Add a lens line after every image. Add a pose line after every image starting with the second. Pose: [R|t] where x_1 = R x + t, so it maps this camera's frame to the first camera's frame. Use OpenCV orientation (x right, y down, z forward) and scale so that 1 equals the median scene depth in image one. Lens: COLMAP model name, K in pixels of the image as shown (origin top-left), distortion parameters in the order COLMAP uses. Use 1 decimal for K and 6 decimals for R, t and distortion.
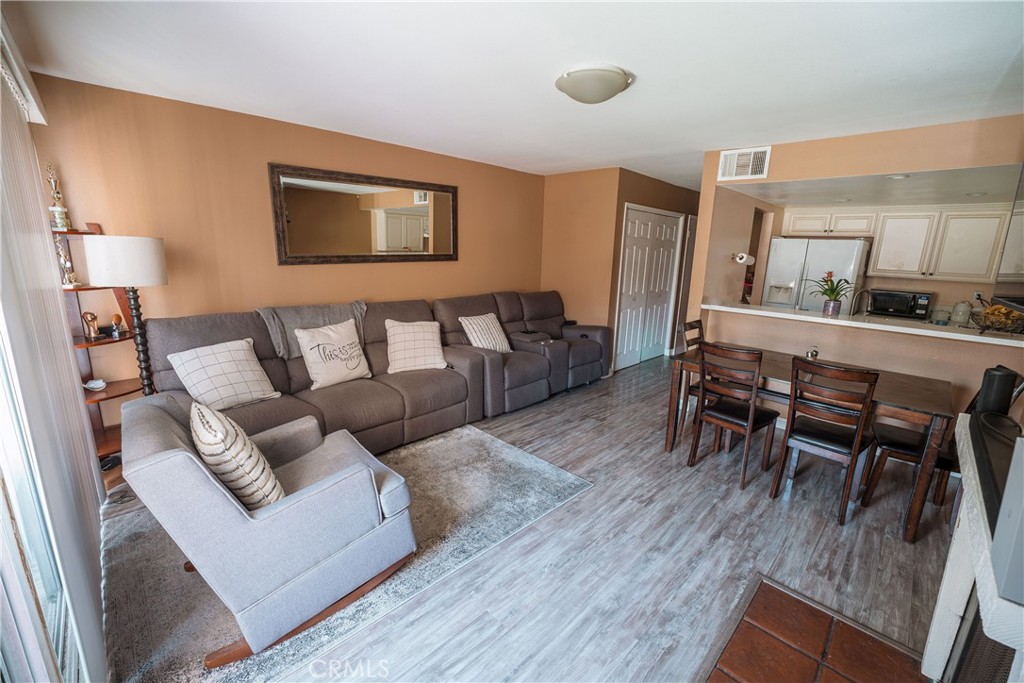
lens RADIAL K [[414.0, 0, 512.0], [0, 414.0, 341.5], [0, 0, 1]] dist [-0.001851, -0.000408]
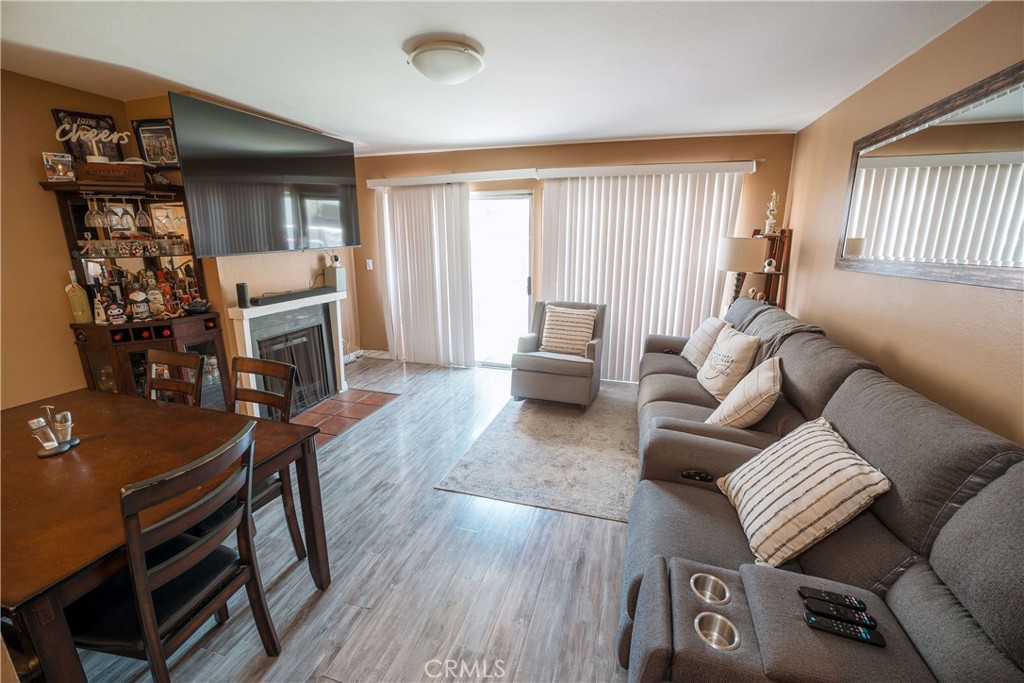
lens RADIAL K [[414.0, 0, 512.0], [0, 414.0, 341.5], [0, 0, 1]] dist [-0.001851, -0.000408]
pose [[-0.873293, 0.090216, -0.478770, 0.473520], [-0.130569, 0.903419, 0.408395, -0.364655], [0.469374, 0.419161, -0.777170, 1.708344]]
